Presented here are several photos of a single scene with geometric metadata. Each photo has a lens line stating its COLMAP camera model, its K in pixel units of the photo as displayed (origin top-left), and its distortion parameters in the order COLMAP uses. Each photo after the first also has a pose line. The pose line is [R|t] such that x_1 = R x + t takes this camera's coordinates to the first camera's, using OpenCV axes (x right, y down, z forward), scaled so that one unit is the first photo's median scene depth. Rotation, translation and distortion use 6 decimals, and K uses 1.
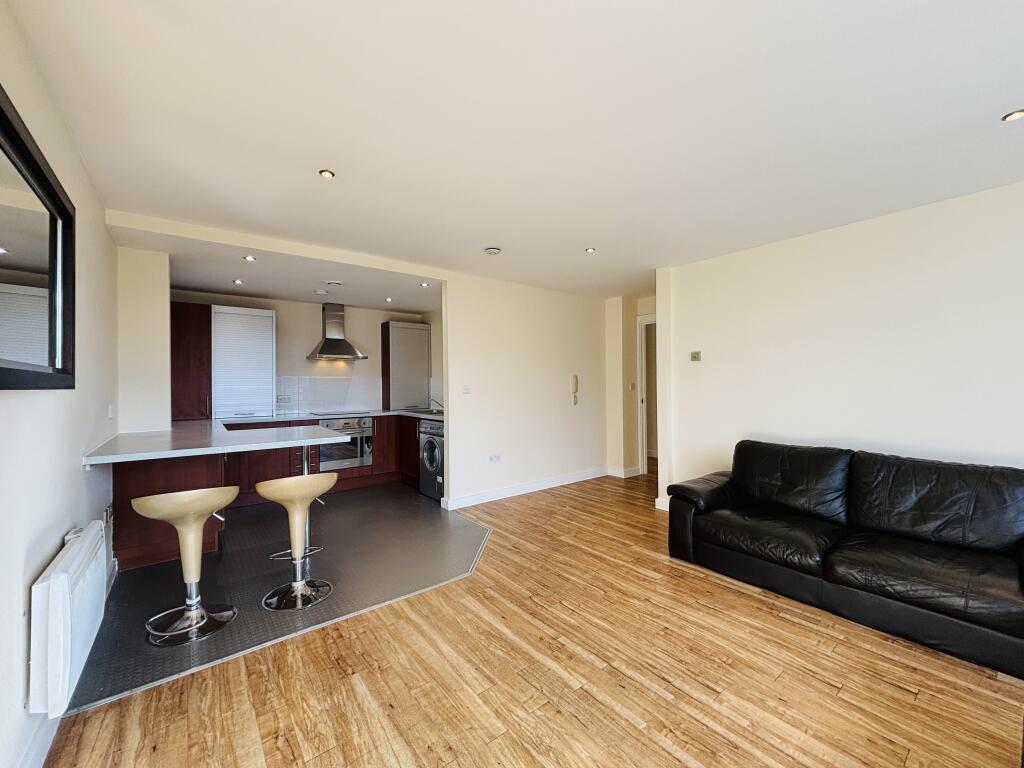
lens RADIAL K [[411.8, 0, 514.7], [0, 411.8, 380.4], [0, 0, 1]] dist [0.003278, -0.000555]
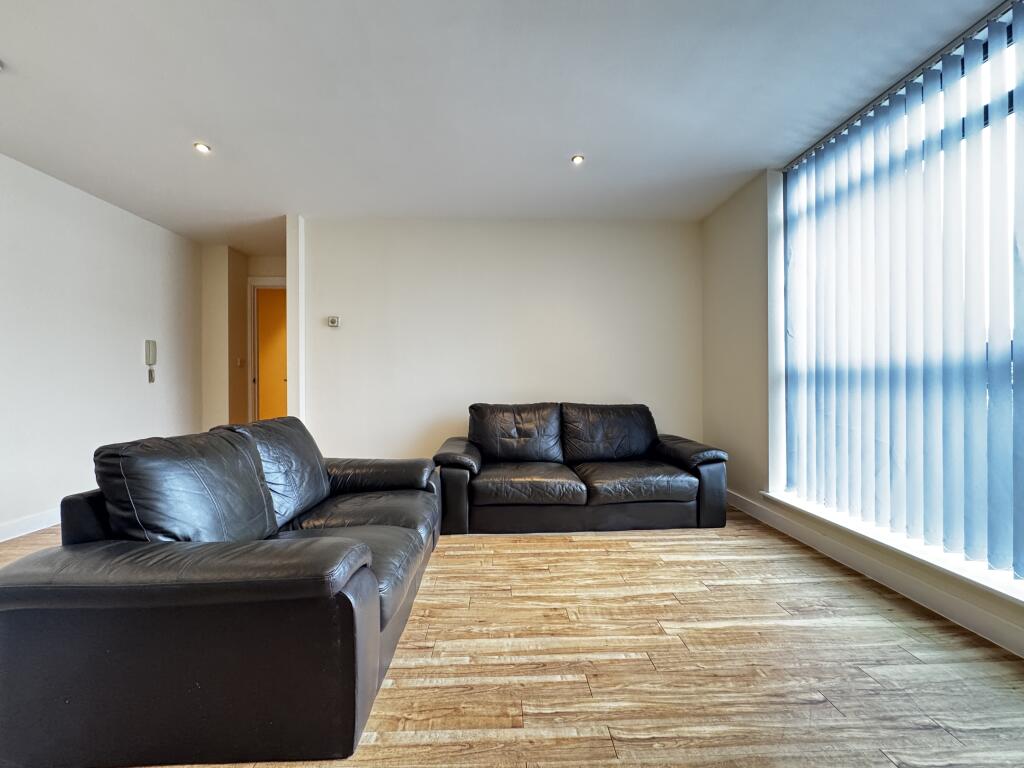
lens RADIAL K [[407.3, 0, 510.8], [0, 407.3, 383.3], [0, 0, 1]] dist [-0.001121, 0.000204]
pose [[0.600950, 0.005945, 0.799265, -0.103553], [-0.007410, 0.999971, -0.001866, 0.161330], [-0.799252, -0.004802, 0.600976, 0.295751]]
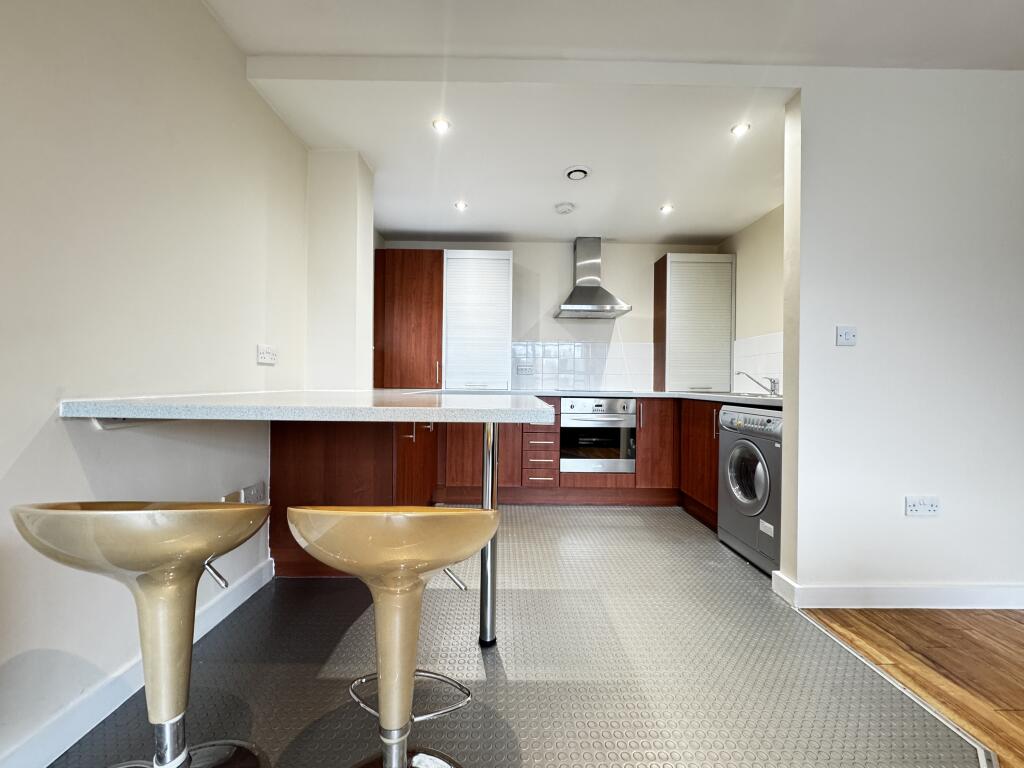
lens RADIAL K [[407.3, 0, 509.2], [0, 407.3, 381.6], [0, 0, 1]] dist [-0.001121, 0.000204]
pose [[0.789798, 0.017348, -0.613122, -0.311694], [-0.015734, 0.999844, 0.008022, 0.164145], [0.613165, 0.003311, 0.789948, 1.033959]]
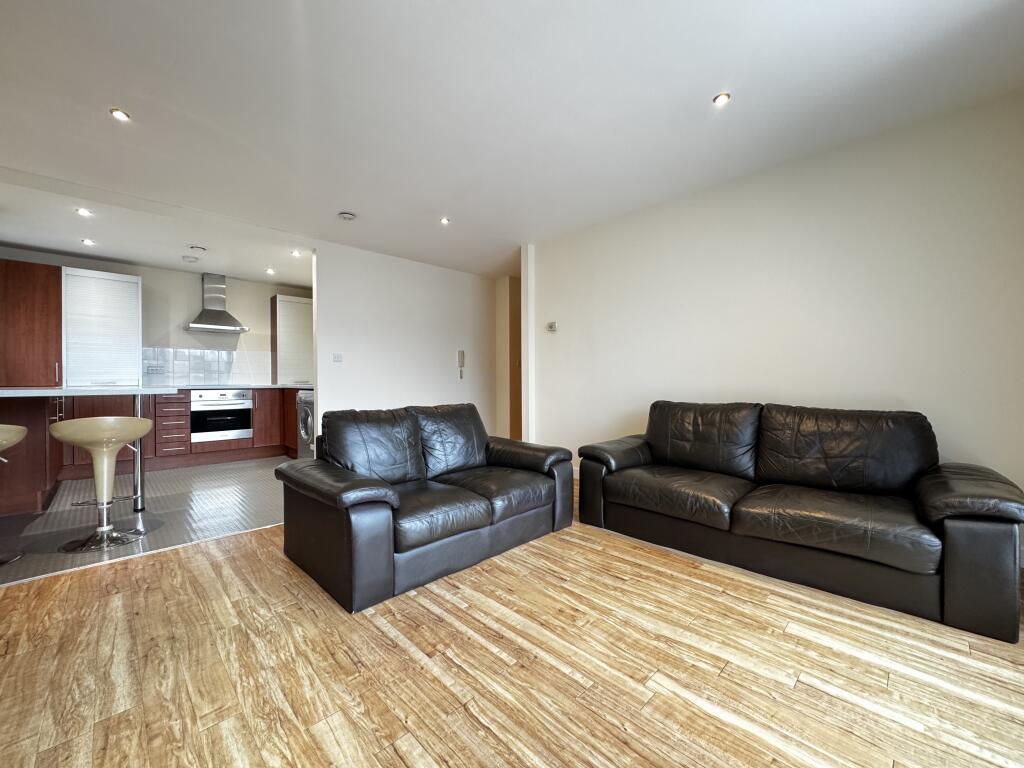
lens RADIAL K [[407.3, 0, 510.1], [0, 407.3, 381.8], [0, 0, 1]] dist [-0.001121, 0.000204]
pose [[0.994440, 0.004575, 0.105208, 0.457506], [-0.005484, 0.999950, 0.008356, 0.161698], [-0.105165, -0.008887, 0.994415, -0.104421]]
